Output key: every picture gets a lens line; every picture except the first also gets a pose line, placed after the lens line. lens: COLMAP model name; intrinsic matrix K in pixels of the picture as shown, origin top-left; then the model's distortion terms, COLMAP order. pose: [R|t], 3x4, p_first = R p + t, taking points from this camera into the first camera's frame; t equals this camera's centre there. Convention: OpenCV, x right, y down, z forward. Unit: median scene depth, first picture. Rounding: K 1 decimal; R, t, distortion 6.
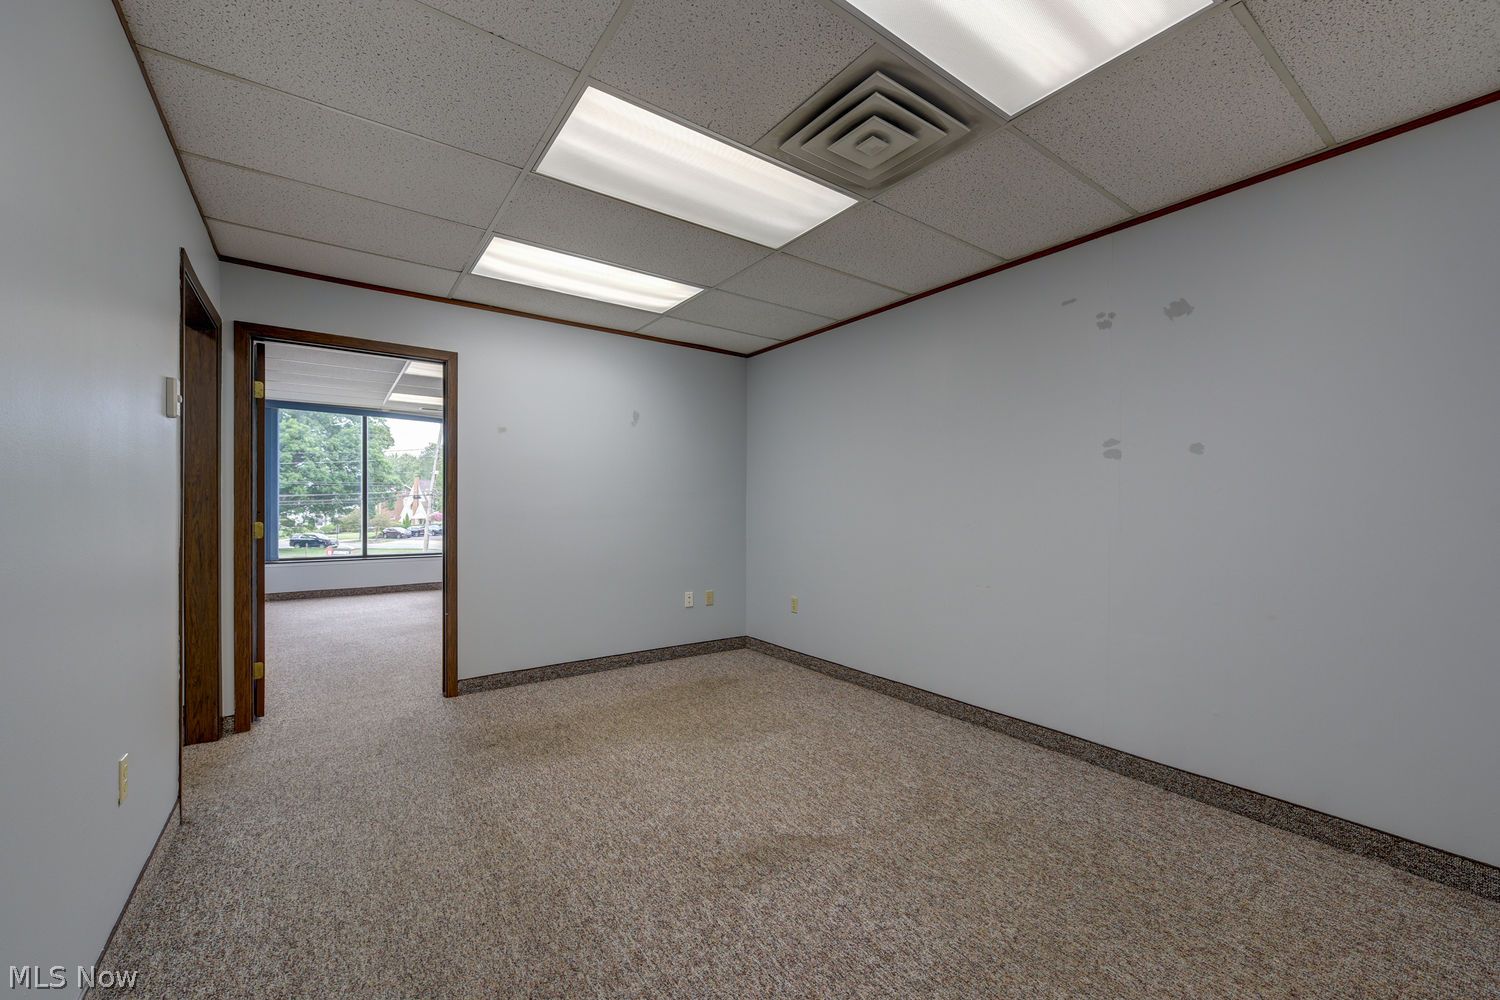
lens RADIAL K [[593.8, 0, 749.0], [0, 593.8, 506.7], [0, 0, 1]] dist [0.002088, -0.000523]
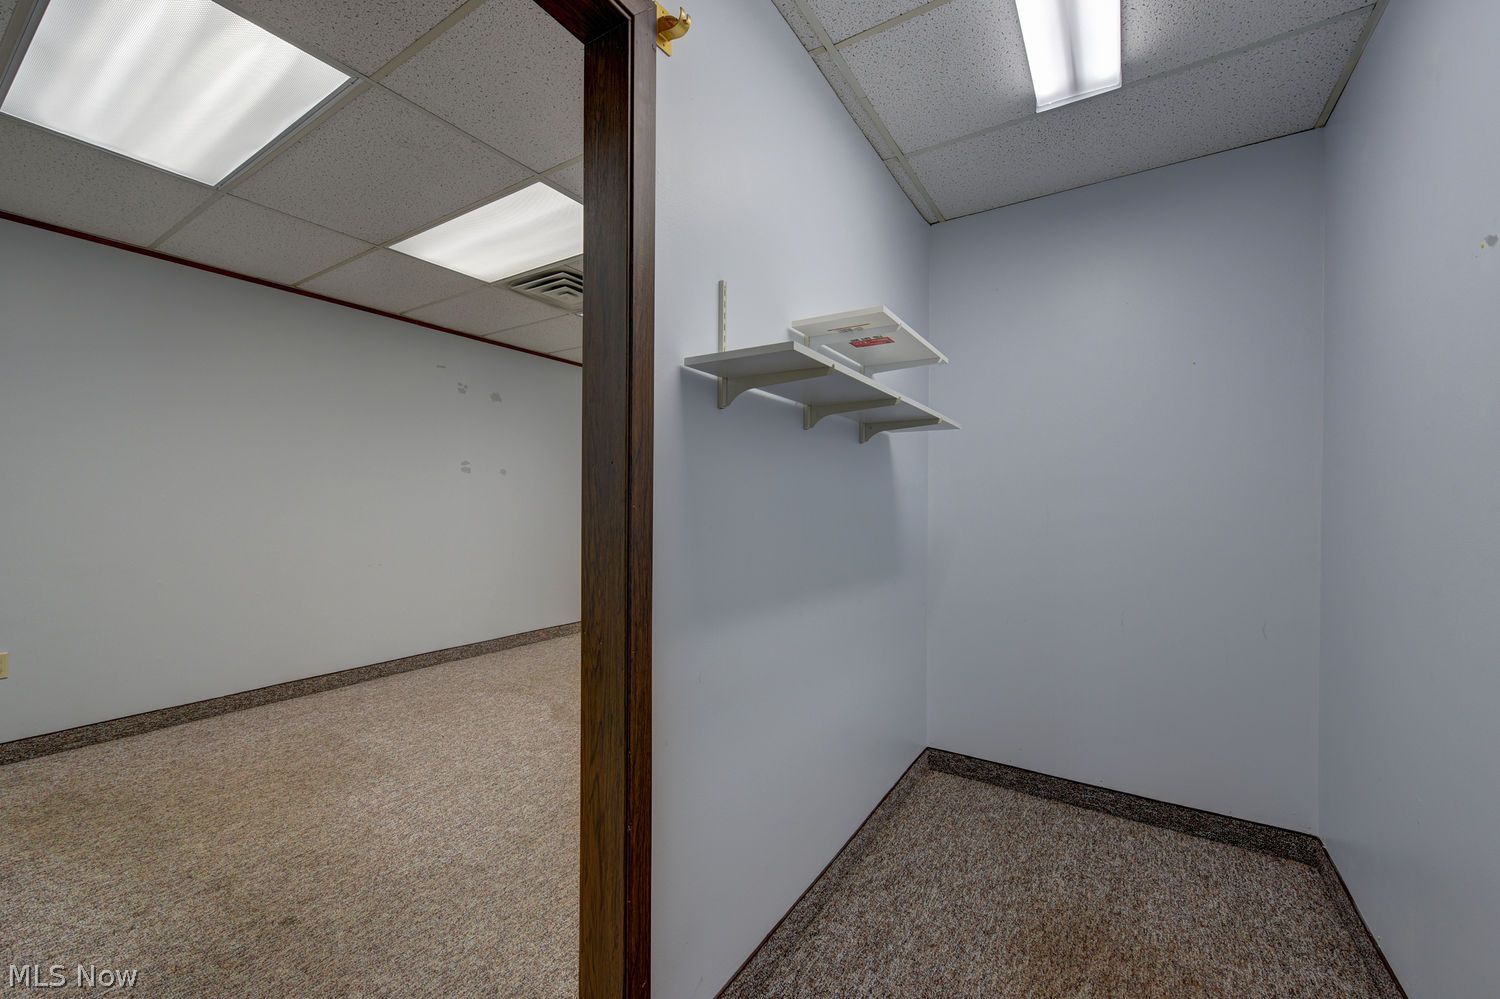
lens RADIAL K [[591.9, 0, 745.7], [0, 591.9, 504.1], [0, 0, 1]] dist [0.000677, -0.000011]
pose [[-0.368824, -0.006859, 0.929474, -1.222673], [-0.009712, 0.999947, 0.003526, -0.005841], [-0.929449, -0.007726, -0.368871, 0.877995]]
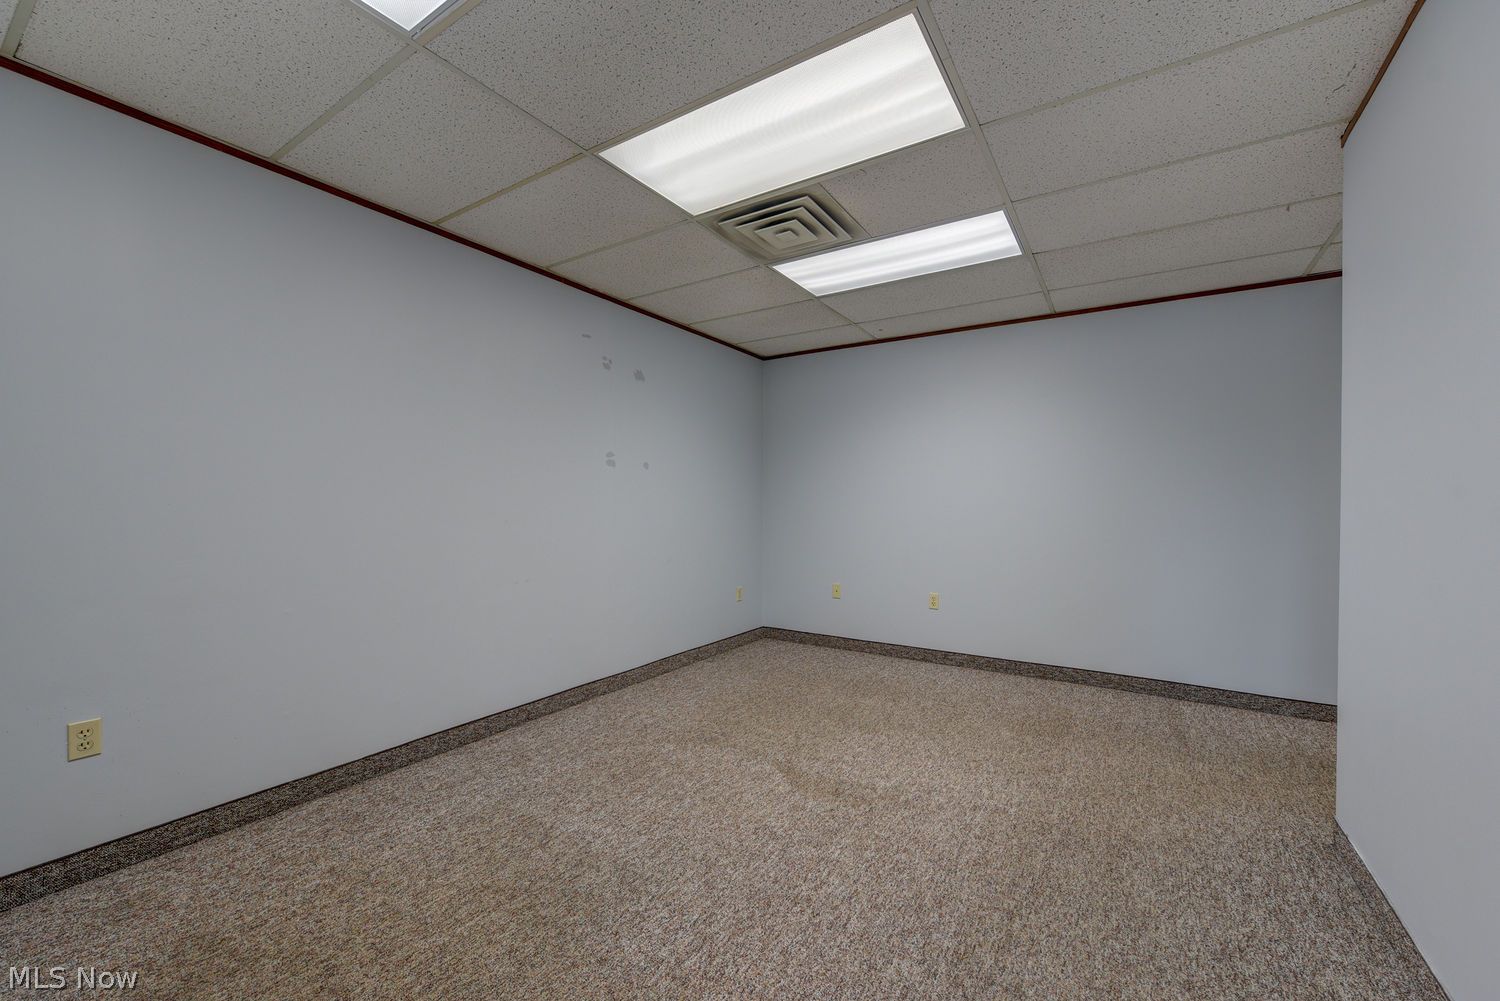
lens RADIAL K [[593.8, 0, 749.0], [0, 593.8, 507.2], [0, 0, 1]] dist [0.002088, -0.000523]
pose [[-0.361615, -0.012807, 0.932240, -0.783834], [-0.005326, 0.999918, 0.011670, -0.003963], [-0.932312, -0.000745, -0.361653, 1.193622]]
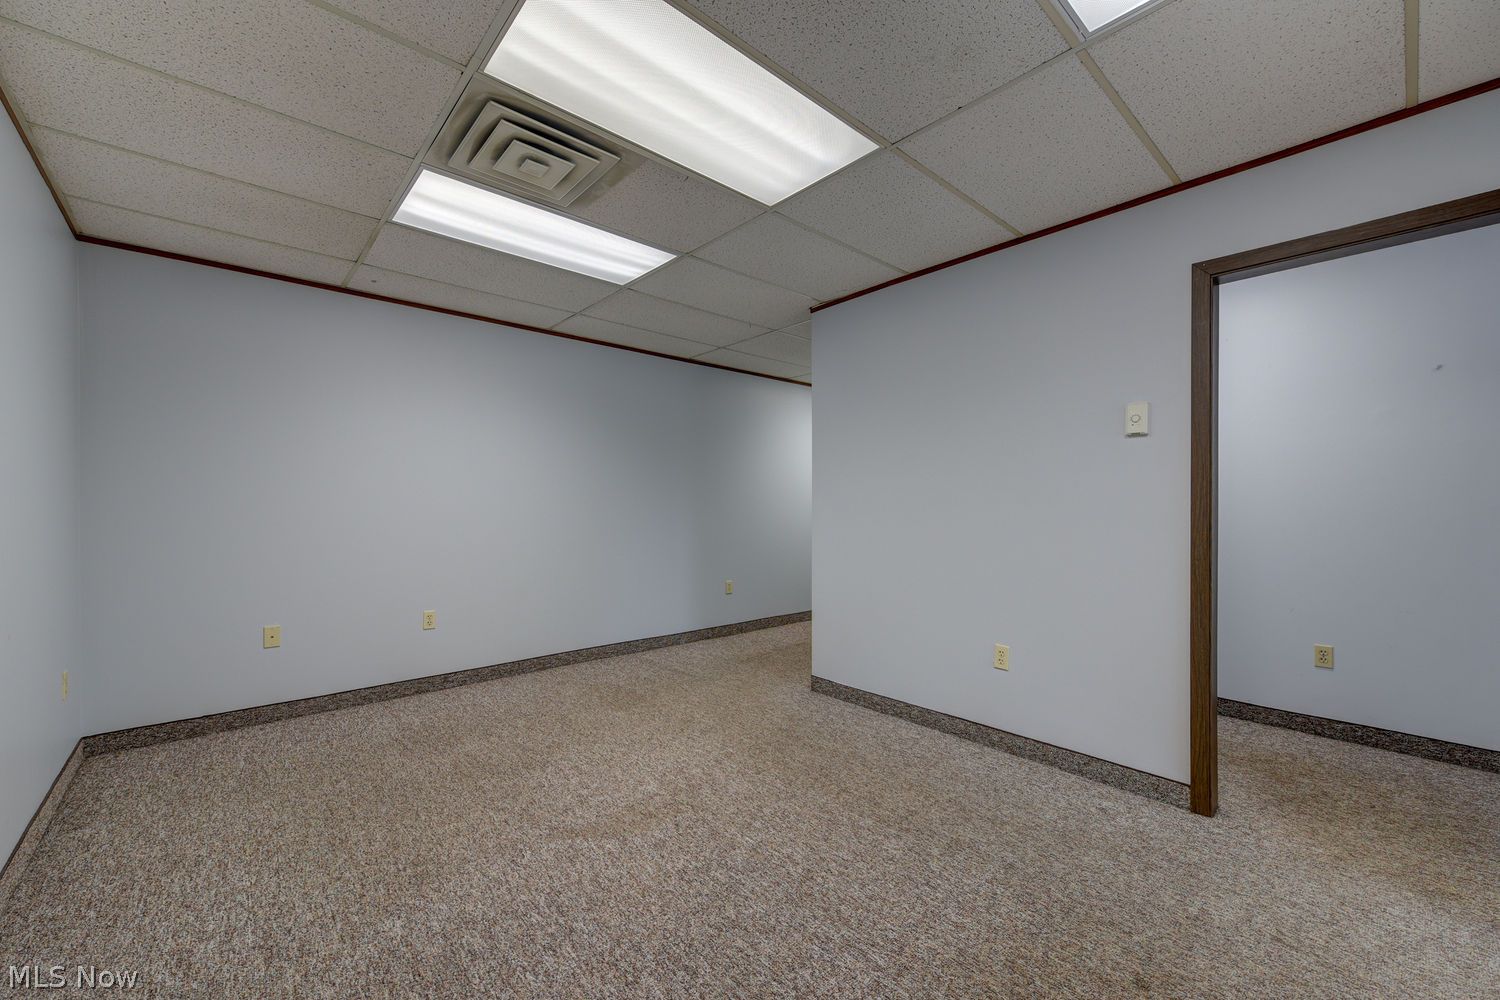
lens RADIAL K [[593.8, 0, 749.0], [0, 593.8, 506.7], [0, 0, 1]] dist [0.002088, -0.000523]
pose [[-0.994376, -0.005559, -0.105757, -0.049147], [-0.005825, 0.999981, 0.002208, -0.003256], [0.105742, 0.002811, -0.994390, 1.599805]]
